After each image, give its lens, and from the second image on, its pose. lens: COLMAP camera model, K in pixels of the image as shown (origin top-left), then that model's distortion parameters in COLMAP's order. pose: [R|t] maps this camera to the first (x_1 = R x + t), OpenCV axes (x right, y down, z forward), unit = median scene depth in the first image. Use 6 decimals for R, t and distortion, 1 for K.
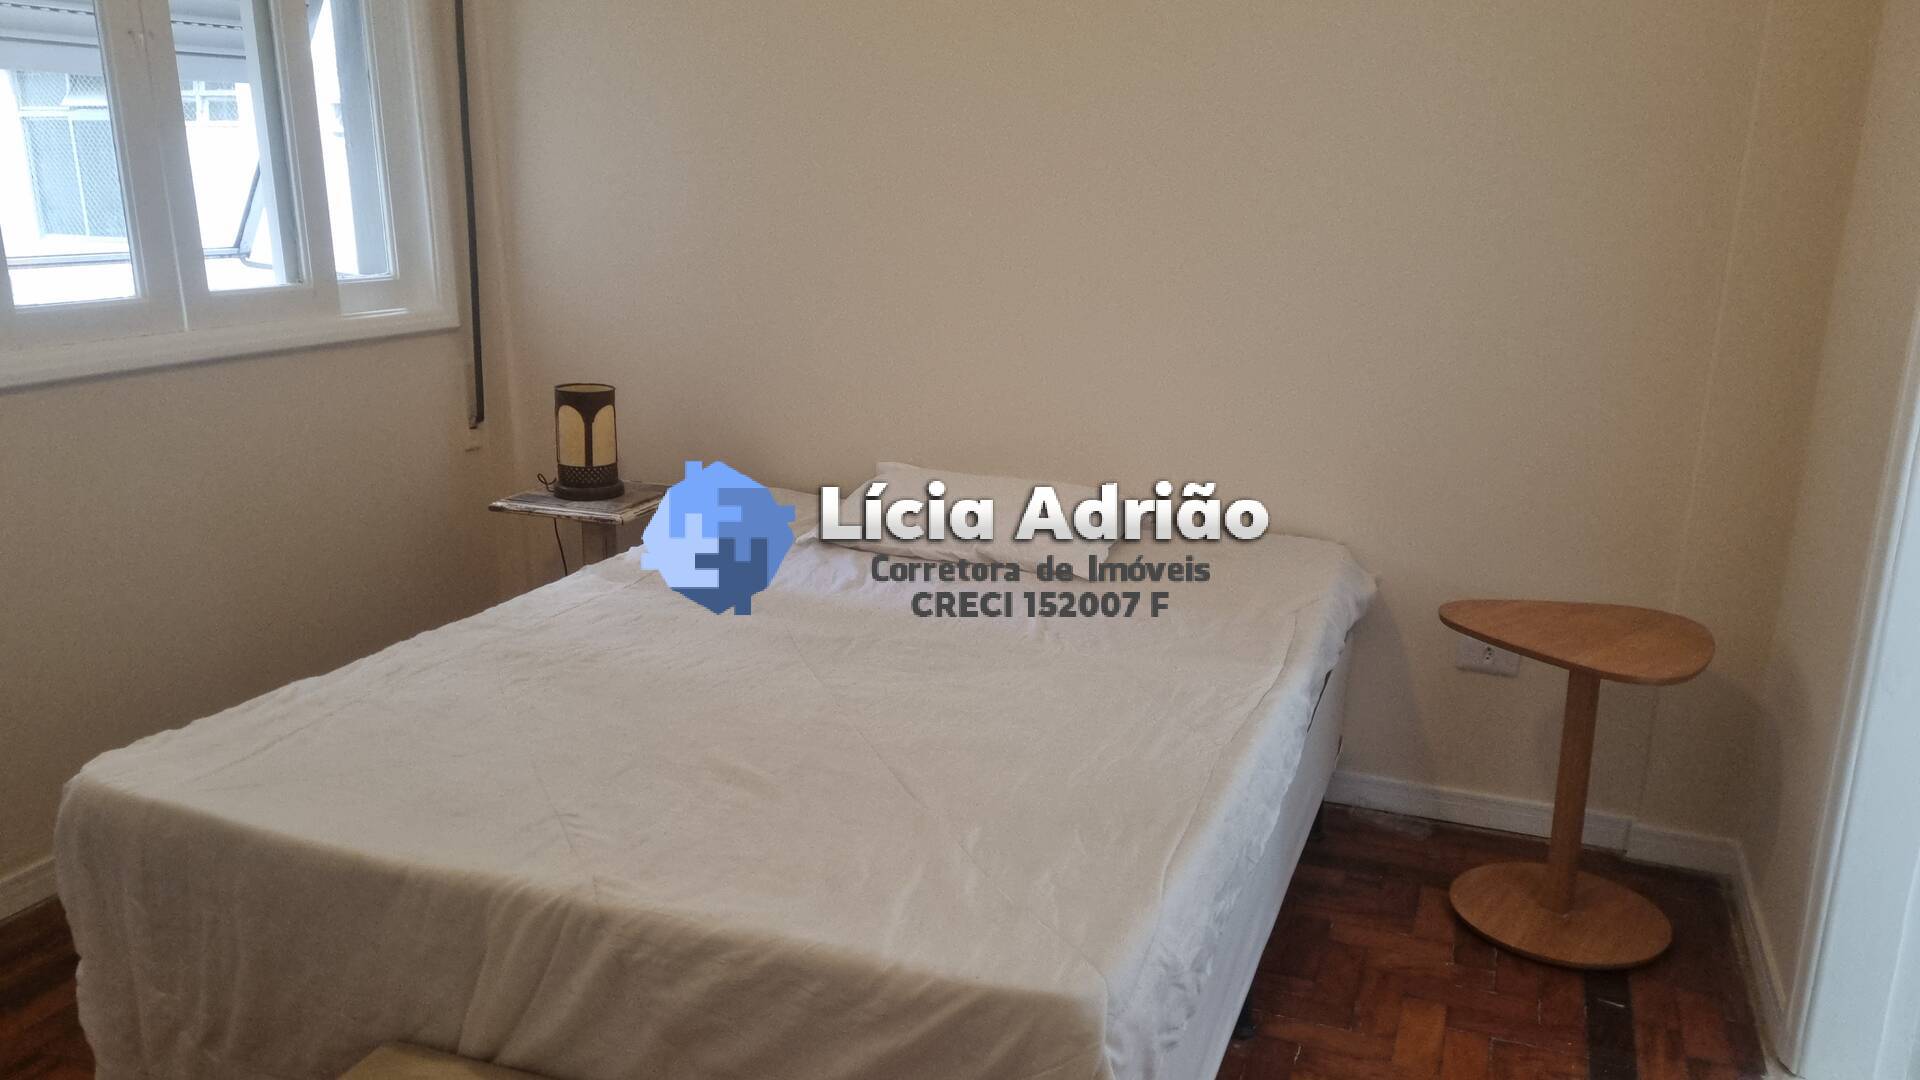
lens RADIAL K [[1458.7, 0, 968.3], [0, 1458.7, 562.1], [0, 0, 1]] dist [0.038884, -0.029632]
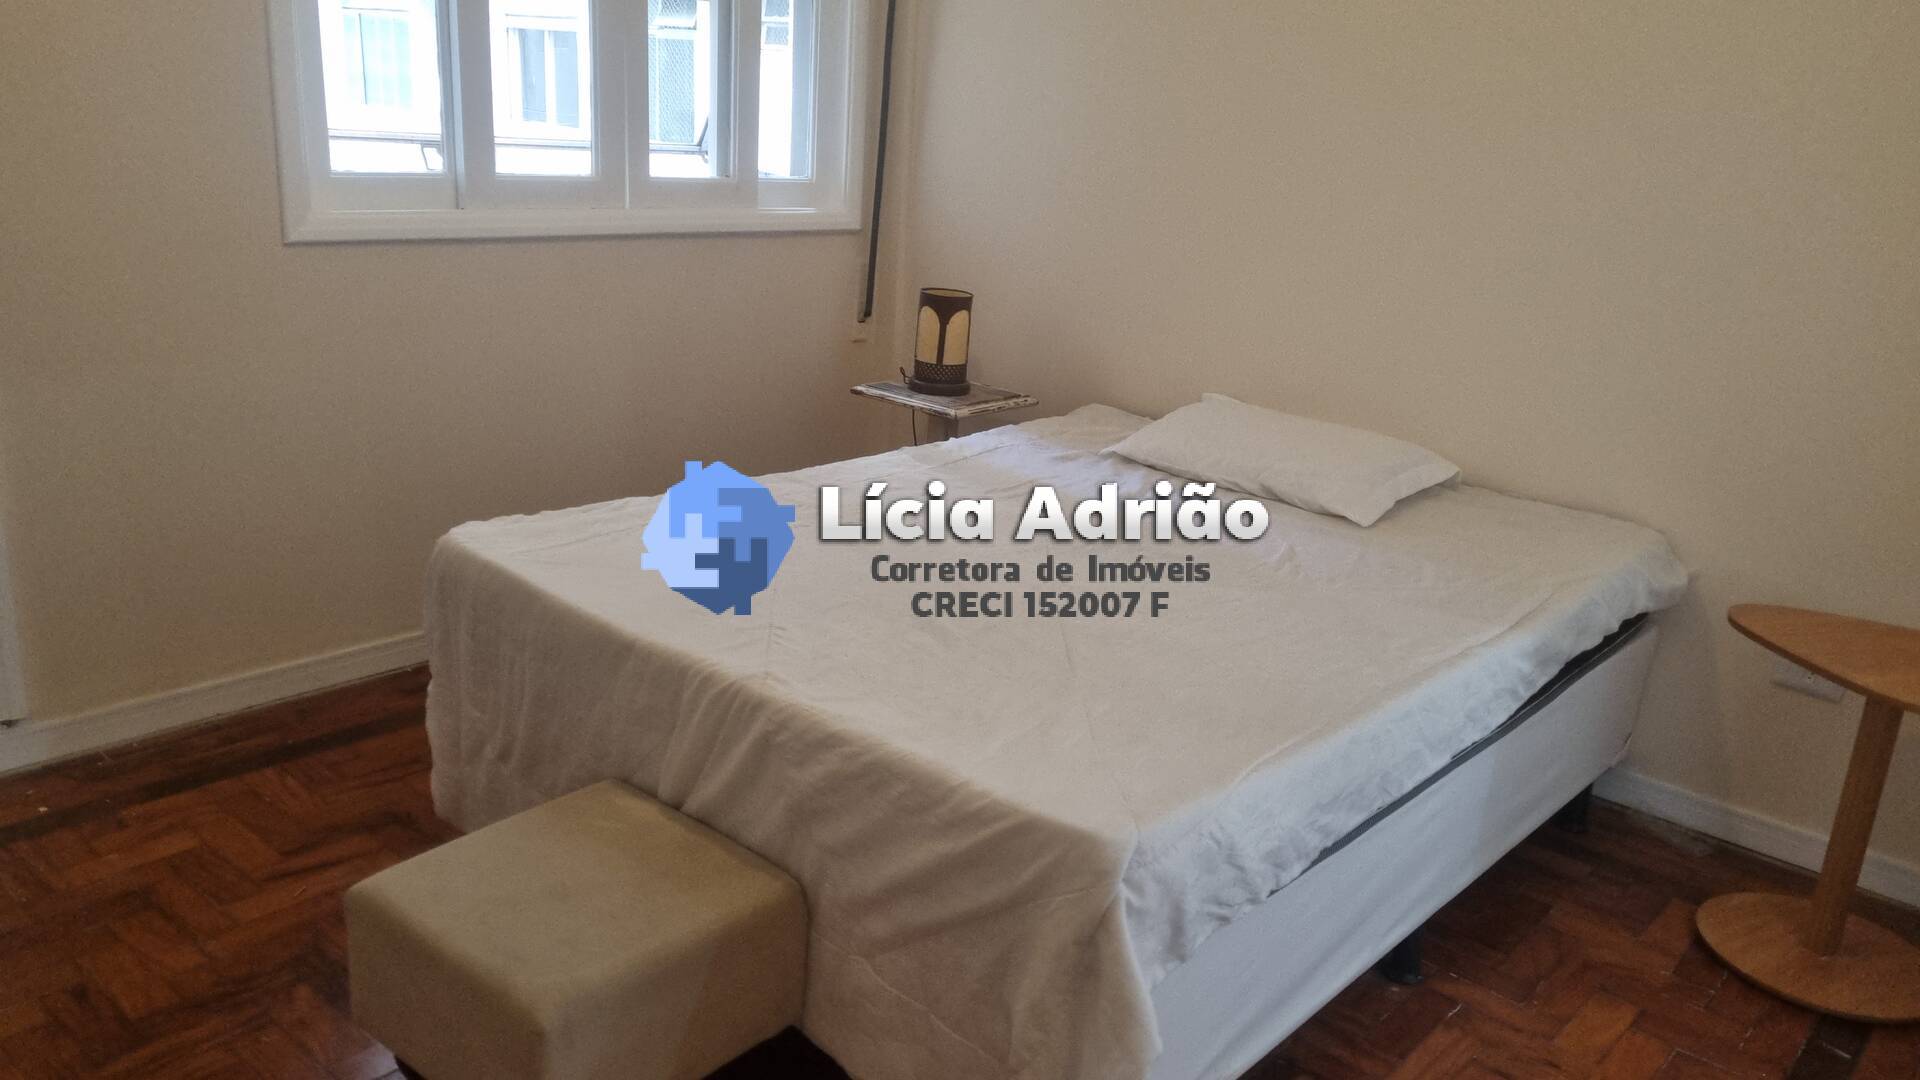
lens RADIAL K [[1458.7, 0, 968.3], [0, 1458.7, 562.1], [0, 0, 1]] dist [0.038884, -0.029632]
pose [[0.939183, 0.155310, -0.306290, 0.145666], [-0.145552, 0.987843, 0.054594, 0.022345], [0.311046, -0.006692, 0.950371, -0.045634]]
